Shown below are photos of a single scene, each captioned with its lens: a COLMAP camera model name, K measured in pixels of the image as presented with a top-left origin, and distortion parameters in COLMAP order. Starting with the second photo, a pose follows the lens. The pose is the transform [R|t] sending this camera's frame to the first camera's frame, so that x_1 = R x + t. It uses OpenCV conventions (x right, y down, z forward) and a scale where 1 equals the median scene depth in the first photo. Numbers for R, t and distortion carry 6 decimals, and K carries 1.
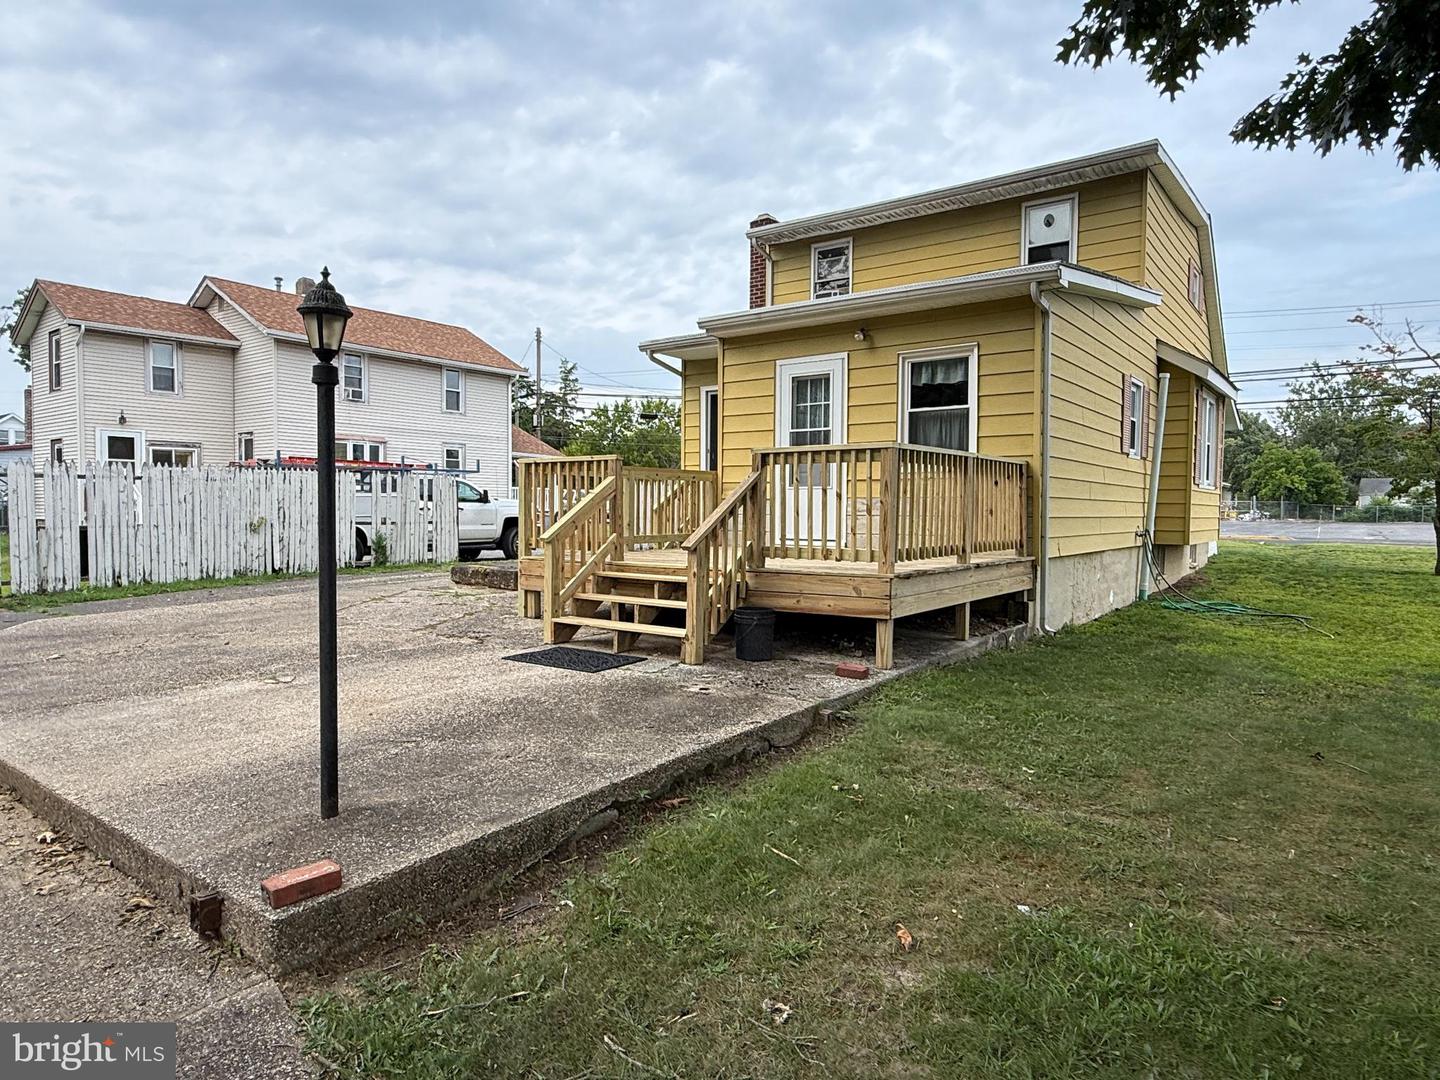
lens RADIAL K [[878.2, 0, 720.6], [0, 878.2, 536.4], [0, 0, 1]] dist [0.000379, 0.002061]
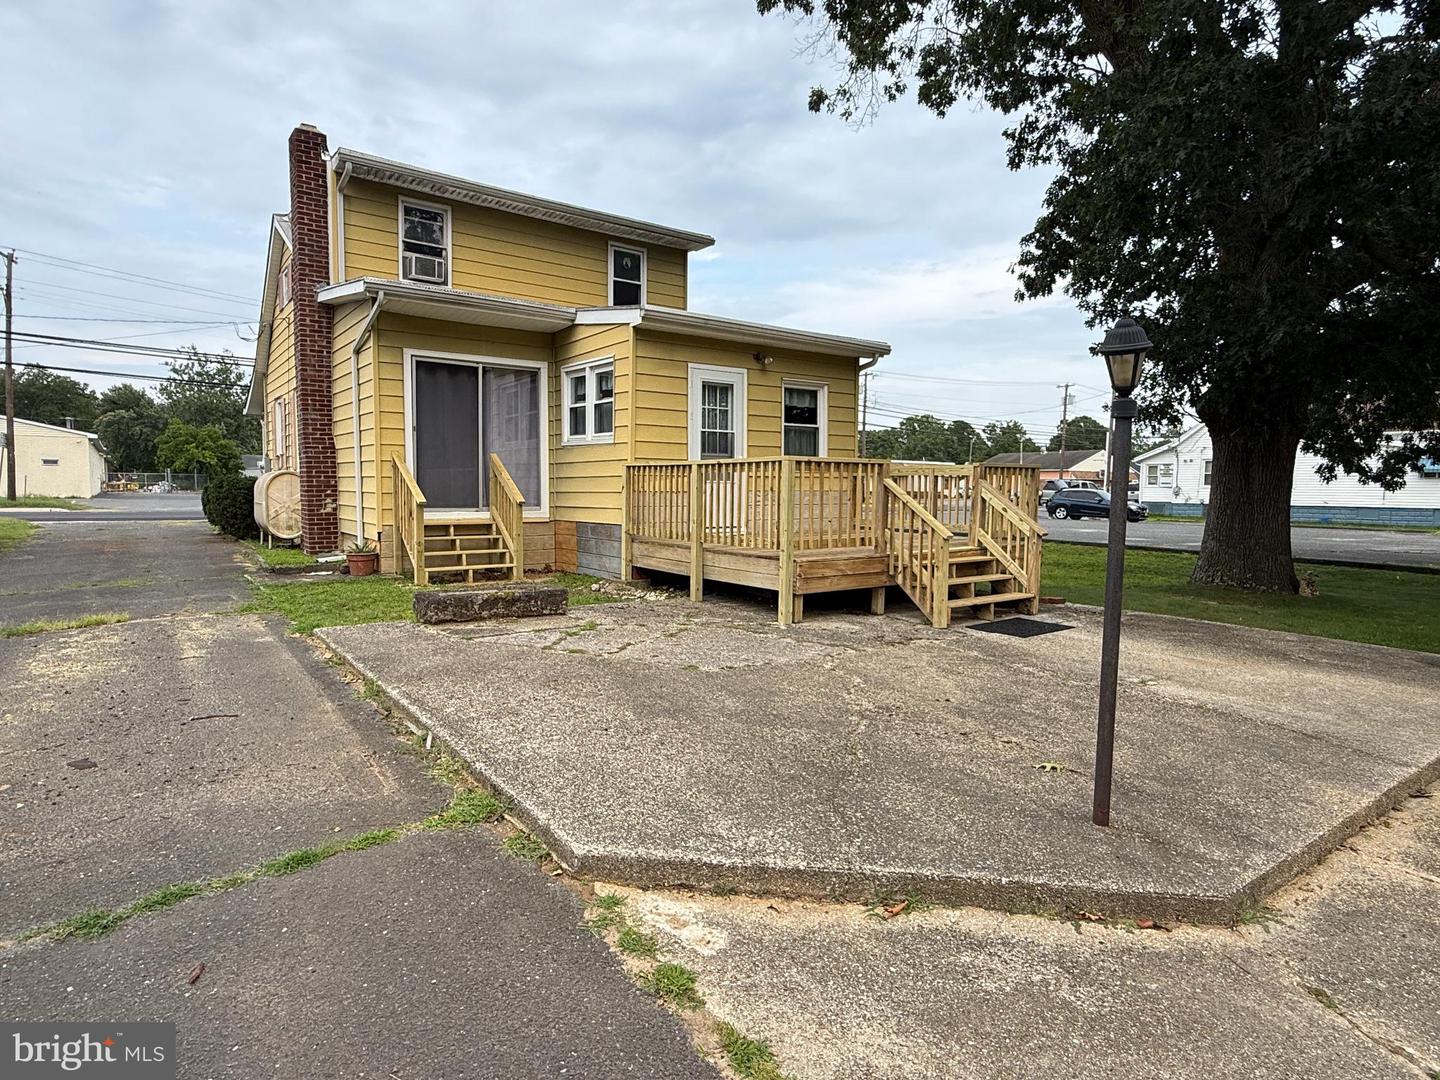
lens RADIAL K [[802.0, 0, 718.4], [0, 802.0, 542.3], [0, 0, 1]] dist [0.003830, 0.000962]
pose [[0.294410, -0.070985, 0.953039, -0.973369], [0.024889, 0.997469, 0.066606, -0.050473], [-0.955355, 0.004111, 0.295431, 0.749579]]
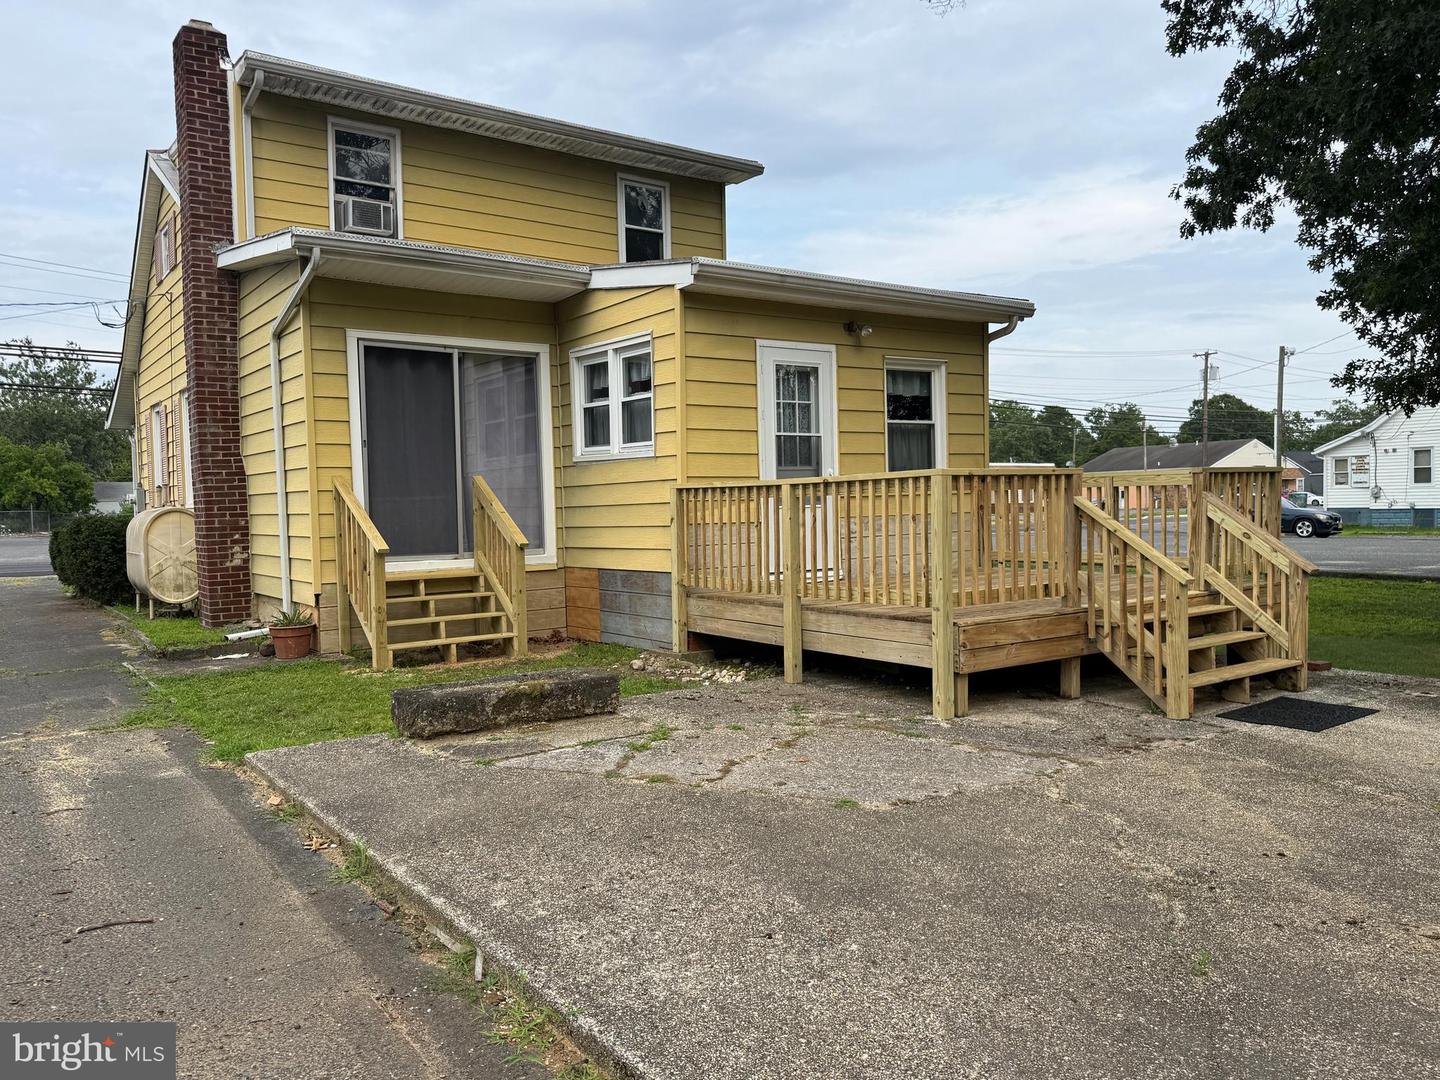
lens RADIAL K [[1061.6, 0, 724.9], [0, 1061.6, 541.7], [0, 0, 1]] dist [0.114191, -0.171078]
pose [[0.297531, -0.047645, 0.953522, -0.916992], [0.056230, 0.997895, 0.032317, -0.063314], [-0.953055, 0.044001, 0.299584, 0.842087]]
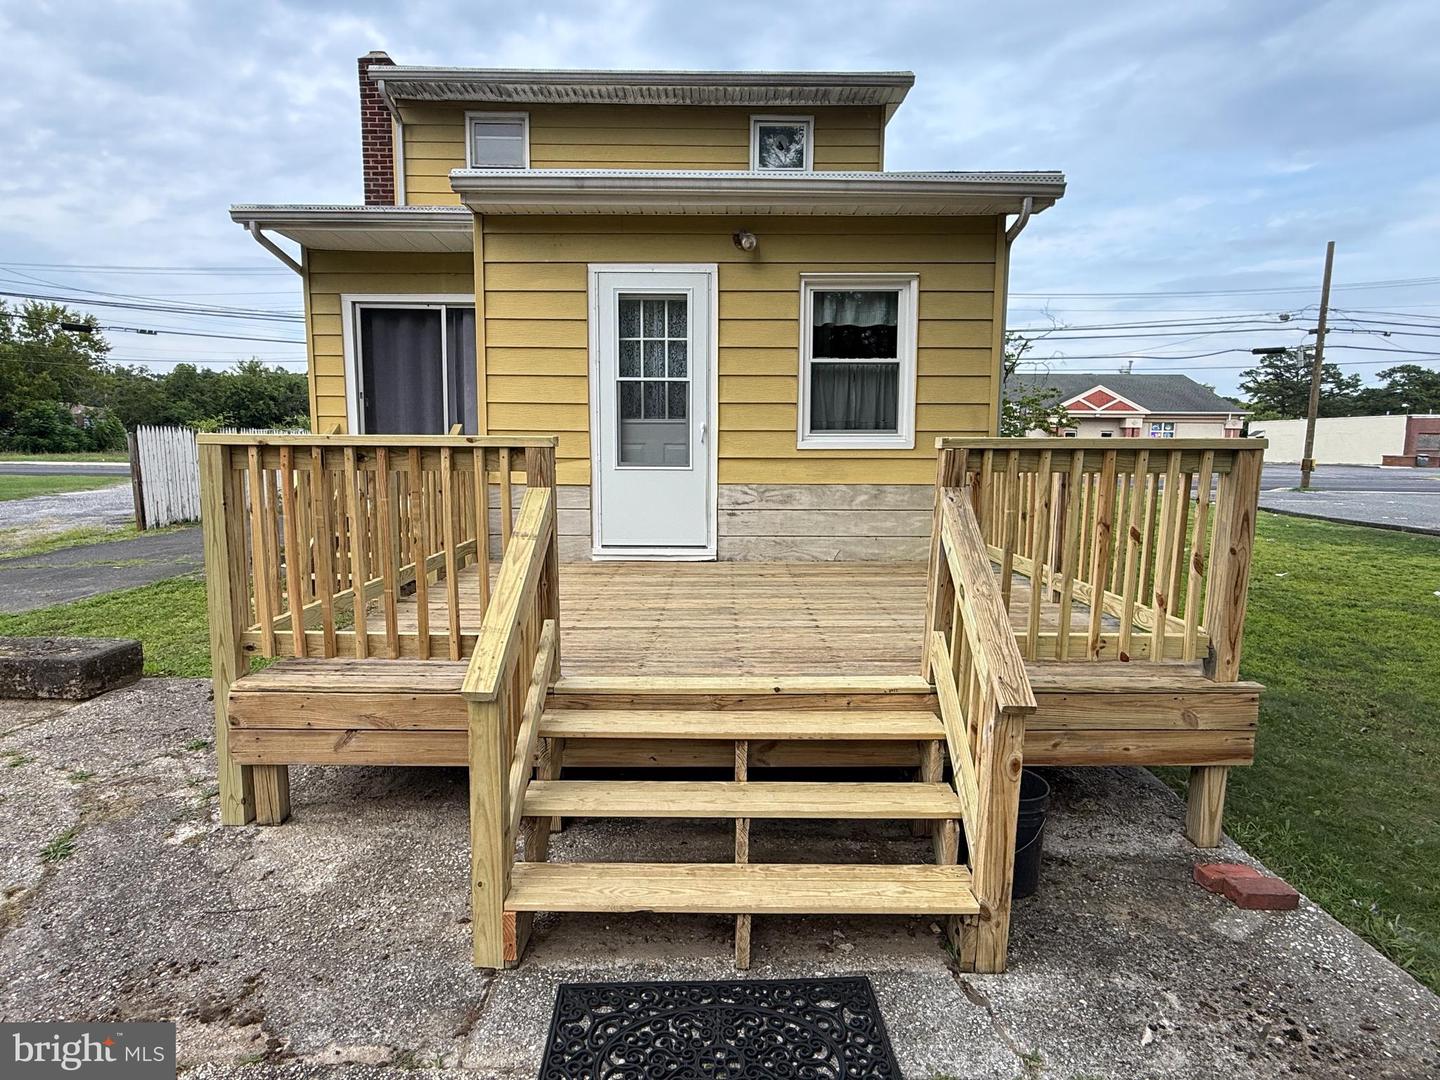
lens RADIAL K [[784.5, 0, 718.7], [0, 784.5, 536.9], [0, 0, 1]] dist [0.000824, 0.000576]
pose [[0.801073, -0.073270, 0.594066, -0.232176], [0.017756, 0.994952, 0.098771, -0.066567], [-0.598304, -0.068574, 0.798330, 0.537496]]
